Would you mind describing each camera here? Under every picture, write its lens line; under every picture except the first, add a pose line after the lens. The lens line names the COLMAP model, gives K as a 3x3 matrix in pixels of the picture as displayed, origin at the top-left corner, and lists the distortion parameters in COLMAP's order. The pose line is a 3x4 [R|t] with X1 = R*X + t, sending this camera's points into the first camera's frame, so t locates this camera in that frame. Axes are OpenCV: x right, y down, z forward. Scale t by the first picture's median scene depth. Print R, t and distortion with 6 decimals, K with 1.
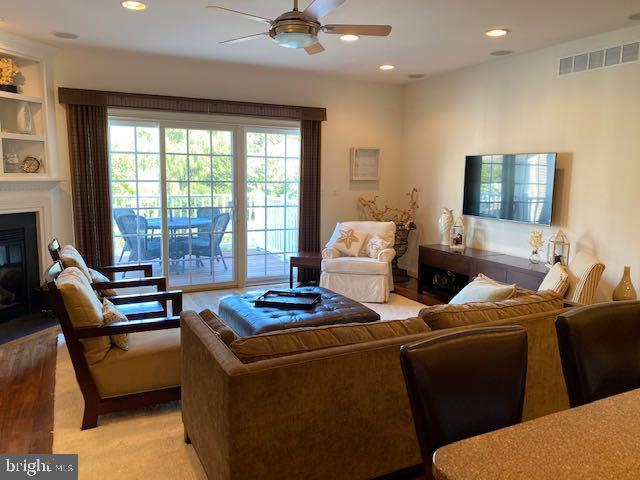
lens RADIAL K [[498.5, 0, 304.5], [0, 498.5, 236.9], [0, 0, 1]] dist [0.035551, -0.016862]
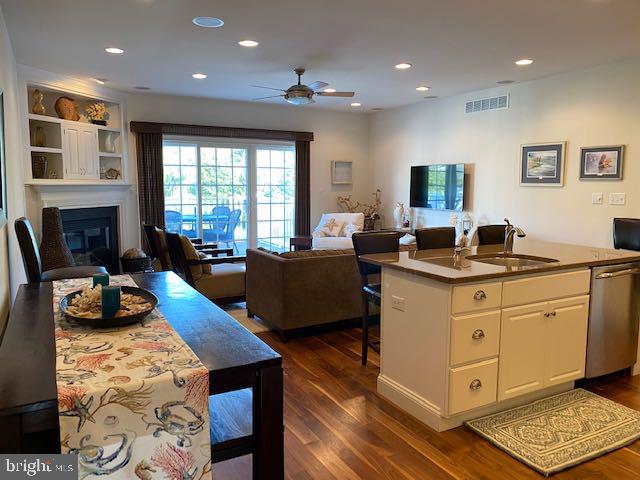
lens RADIAL K [[498.5, 0, 319.6], [0, 498.5, 239.6], [0, 0, 1]] dist [0.035551, -0.016862]
pose [[0.997519, -0.016257, 0.068490, -0.042142], [0.017286, 0.999746, -0.014459, 0.065919], [-0.068238, 0.015607, 0.997547, -0.411154]]
